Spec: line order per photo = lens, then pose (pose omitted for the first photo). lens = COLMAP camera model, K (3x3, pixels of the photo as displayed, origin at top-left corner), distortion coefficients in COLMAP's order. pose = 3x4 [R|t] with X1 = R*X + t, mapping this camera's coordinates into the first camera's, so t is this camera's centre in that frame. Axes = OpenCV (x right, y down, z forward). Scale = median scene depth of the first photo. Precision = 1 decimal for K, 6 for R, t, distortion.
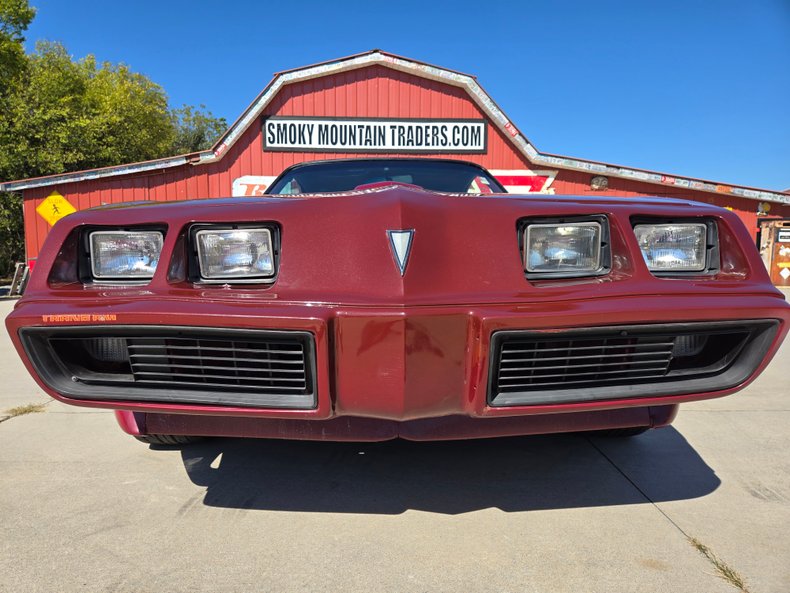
lens RADIAL K [[532.8, 0, 385.0], [0, 532.8, 302.2], [0, 0, 1]] dist [0.068653, -0.059756]
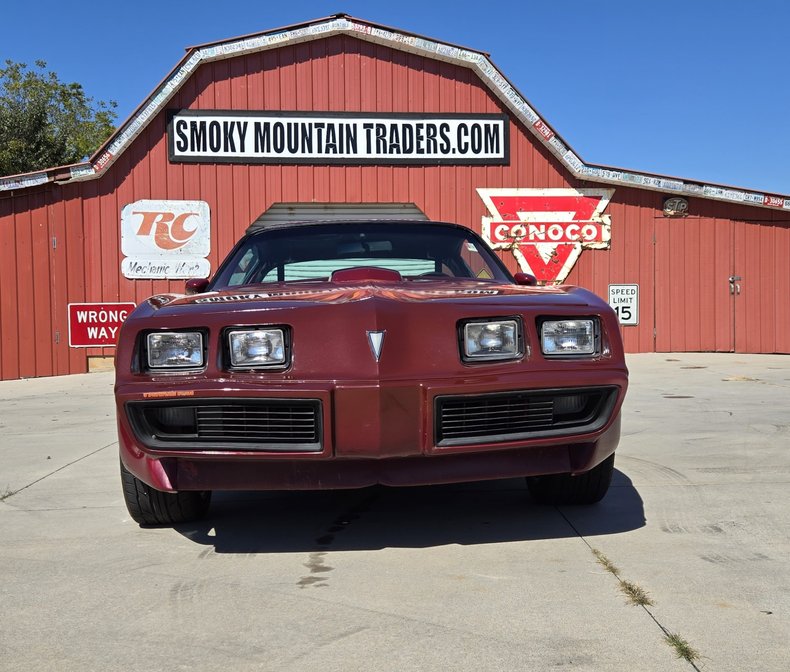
lens RADIAL K [[926.4, 0, 418.2], [0, 926.4, 335.5], [0, 0, 1]] dist [0.077251, -0.021118]
pose [[0.997770, -0.018074, 0.064258, -0.001718], [0.021933, 0.997965, -0.059874, 0.003020], [-0.063045, 0.061150, 0.996136, -0.138841]]
